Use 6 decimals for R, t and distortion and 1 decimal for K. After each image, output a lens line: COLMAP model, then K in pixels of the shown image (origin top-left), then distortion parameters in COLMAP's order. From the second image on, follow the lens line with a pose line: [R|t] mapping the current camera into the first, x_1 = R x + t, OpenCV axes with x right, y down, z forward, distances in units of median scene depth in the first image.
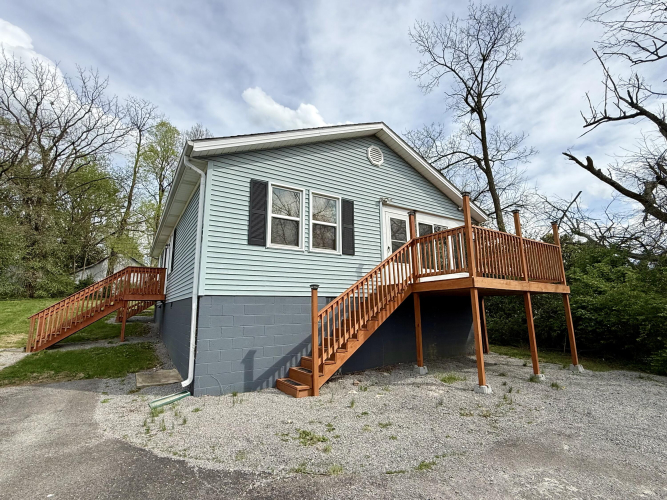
lens RADIAL K [[311.2, 0, 334.6], [0, 311.2, 250.8], [0, 0, 1]] dist [-0.002316, -0.000171]
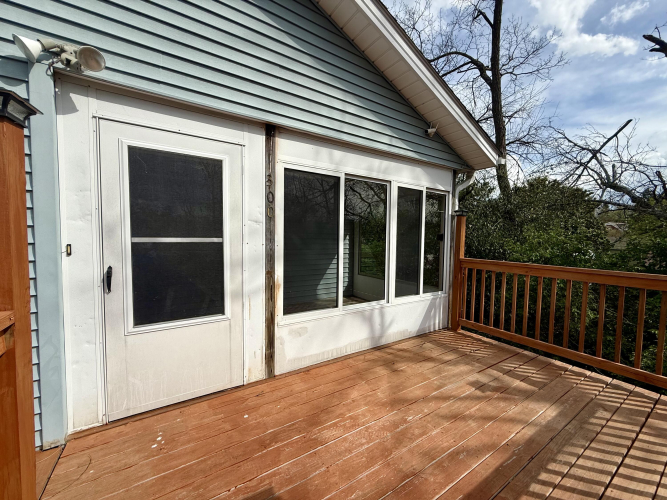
lens RADIAL K [[265.7, 0, 334.1], [0, 265.7, 249.5], [0, 0, 1]] dist [-0.006584, 0.001452]
pose [[0.999498, 0.031568, -0.002610, 0.164261], [-0.030022, 0.970364, 0.239777, -0.038749], [0.010102, -0.239578, 0.970825, 0.366063]]
